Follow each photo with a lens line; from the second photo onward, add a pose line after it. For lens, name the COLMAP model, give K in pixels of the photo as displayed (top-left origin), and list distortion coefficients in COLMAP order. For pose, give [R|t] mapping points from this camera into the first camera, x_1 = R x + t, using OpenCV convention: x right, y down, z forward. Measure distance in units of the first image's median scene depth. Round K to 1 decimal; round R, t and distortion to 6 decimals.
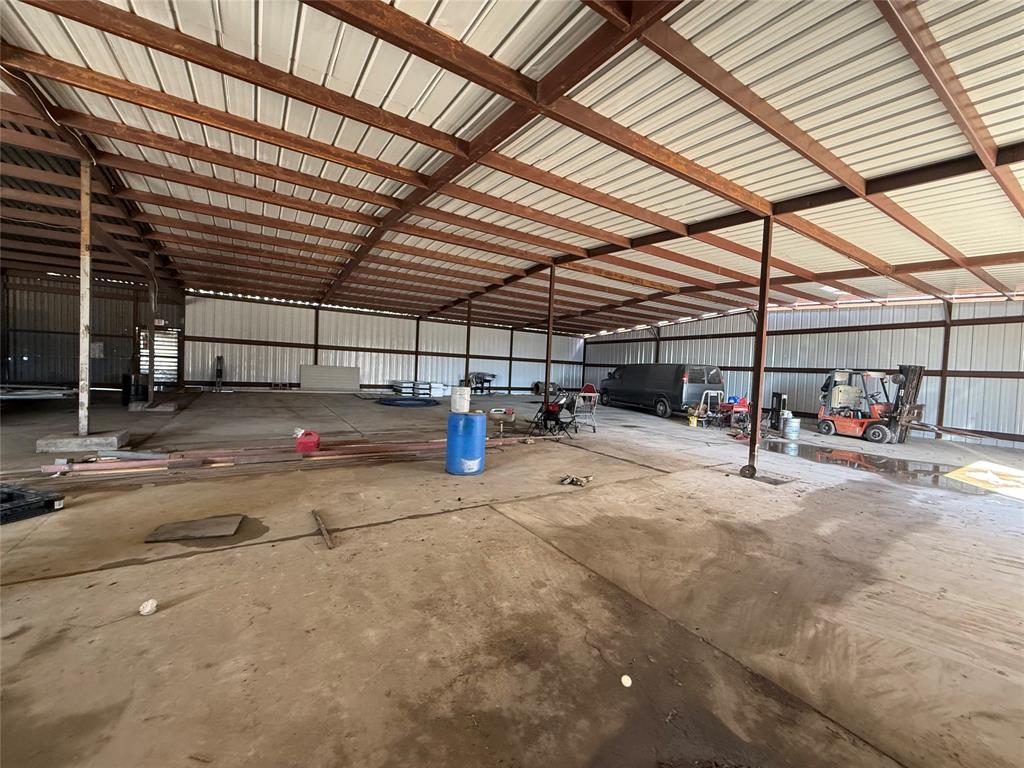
lens RADIAL K [[408.4, 0, 510.0], [0, 408.4, 383.7], [0, 0, 1]] dist [-0.000307, 0.000397]
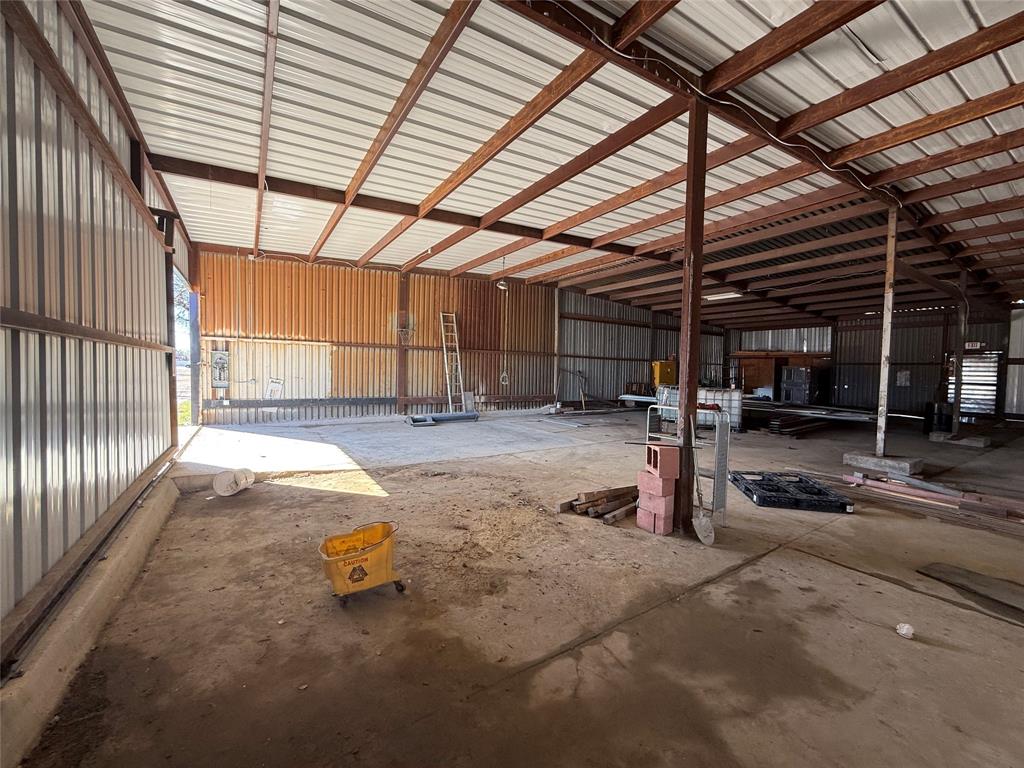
lens RADIAL K [[408.4, 0, 509.7], [0, 408.4, 383.4], [0, 0, 1]] dist [-0.000307, 0.000397]
pose [[0.004138, -0.010788, -0.999933, 0.053094], [-0.058152, 0.998247, -0.011010, 0.000694], [0.998299, 0.058194, 0.003503, -0.009022]]
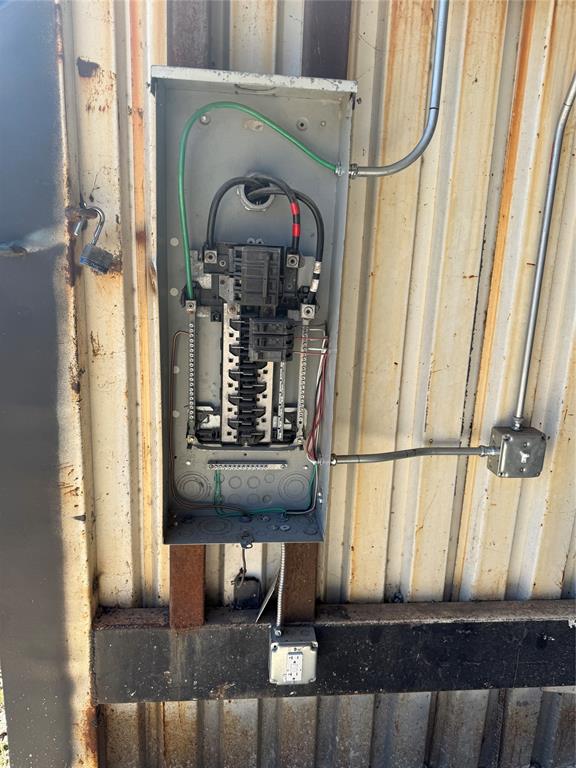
lens RADIAL K [[541.6, 0, 287.1], [0, 541.6, 386.9], [0, 0, 1]] dist [0.054722, -0.067740]
pose [[-0.454075, 0.136646, -0.880423, -1.161753], [-0.095140, 0.975082, 0.200406, -0.016887], [0.885869, 0.174763, -0.429760, -0.880120]]
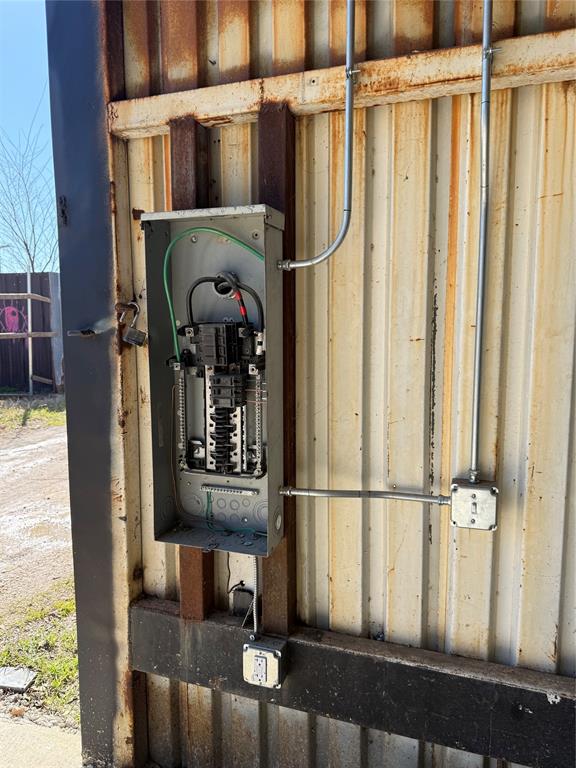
lens RADIAL K [[541.6, 0, 286.2], [0, 541.6, 386.6], [0, 0, 1]] dist [0.054722, -0.067740]
pose [[-0.789827, 0.020606, -0.612984, -1.187872], [-0.057969, 0.992453, 0.108054, -0.023308], [0.610585, 0.120878, -0.782672, -0.783954]]
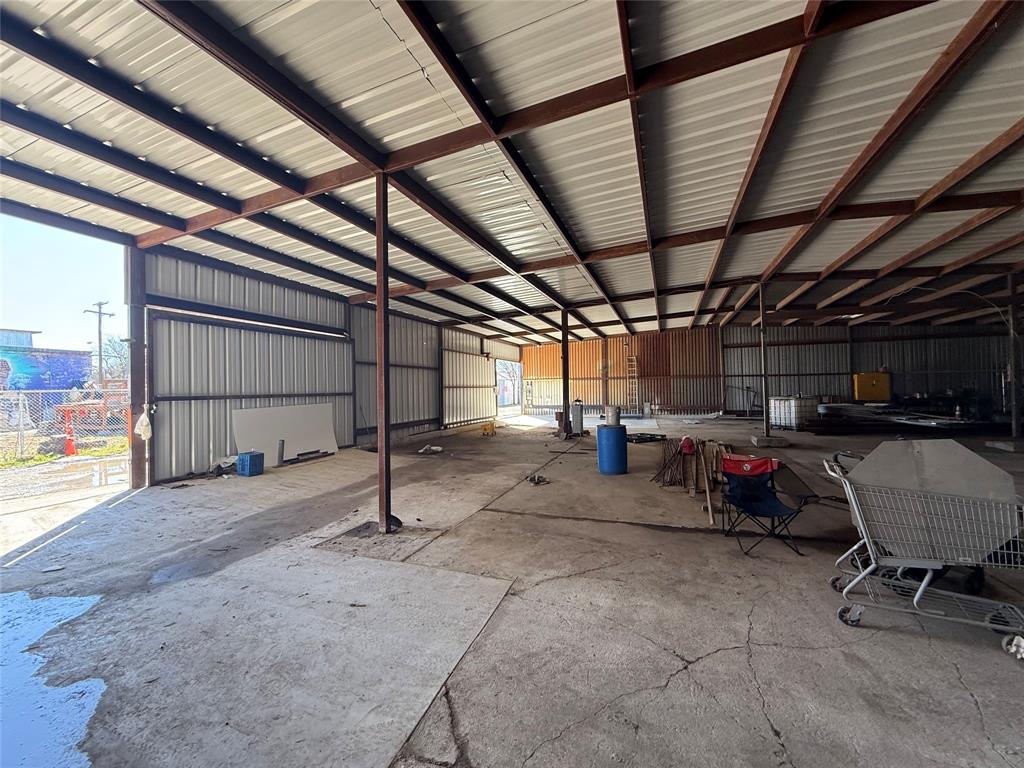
lens RADIAL K [[408.4, 0, 509.8], [0, 408.4, 383.2], [0, 0, 1]] dist [-0.000307, 0.000397]
pose [[-0.804429, -0.041460, -0.592600, 0.830513], [-0.041519, 0.999046, -0.013535, -0.030899], [0.592596, 0.013716, -0.805383, 1.656921]]
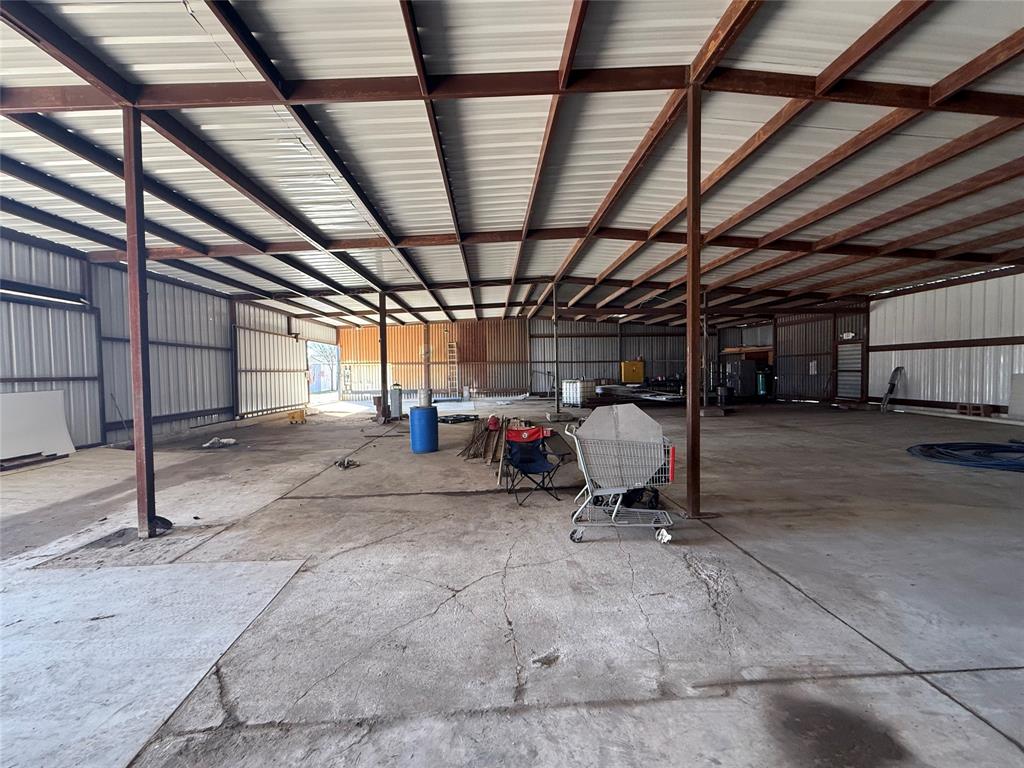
lens RADIAL K [[408.4, 0, 510.1], [0, 408.4, 383.6], [0, 0, 1]] dist [-0.000307, 0.000397]
pose [[-0.496049, -0.013643, -0.868188, 0.837091], [-0.038155, 0.999253, 0.006098, -0.025531], [0.867456, 0.036151, -0.496199, 1.721559]]
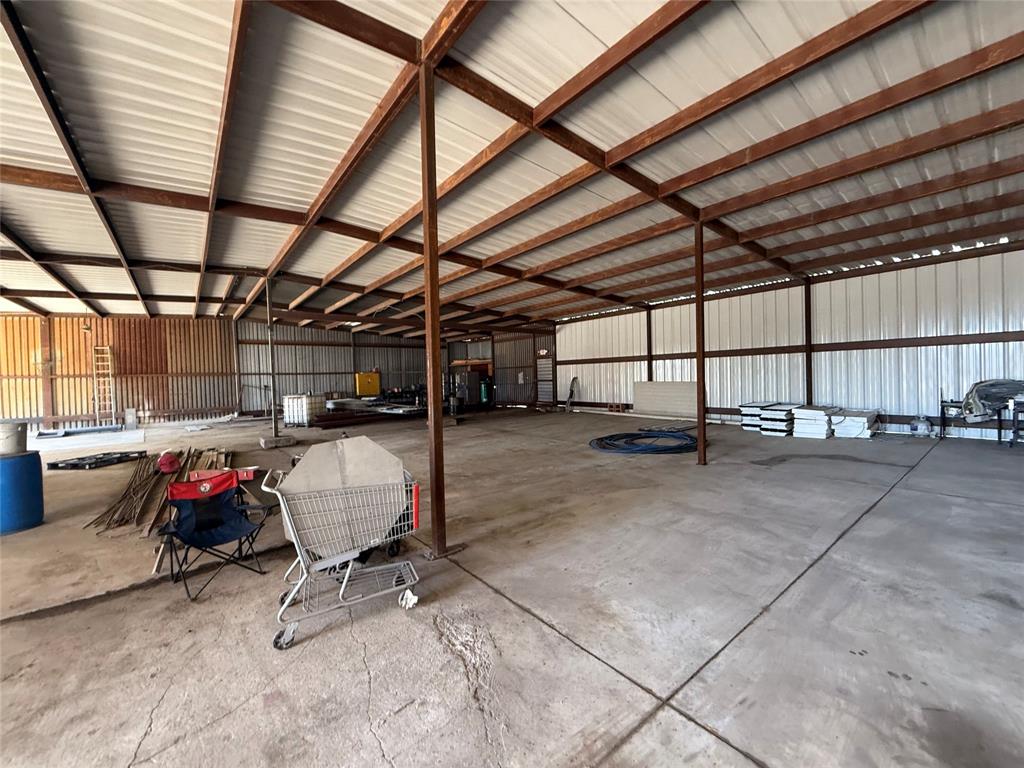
lens RADIAL K [[408.4, 0, 510.0], [0, 408.4, 383.0], [0, 0, 1]] dist [-0.000307, 0.000397]
pose [[0.103830, -0.033524, -0.994030, 0.710777], [-0.002085, 0.999422, -0.033924, -0.040300], [0.994593, 0.005595, 0.103700, 1.697377]]
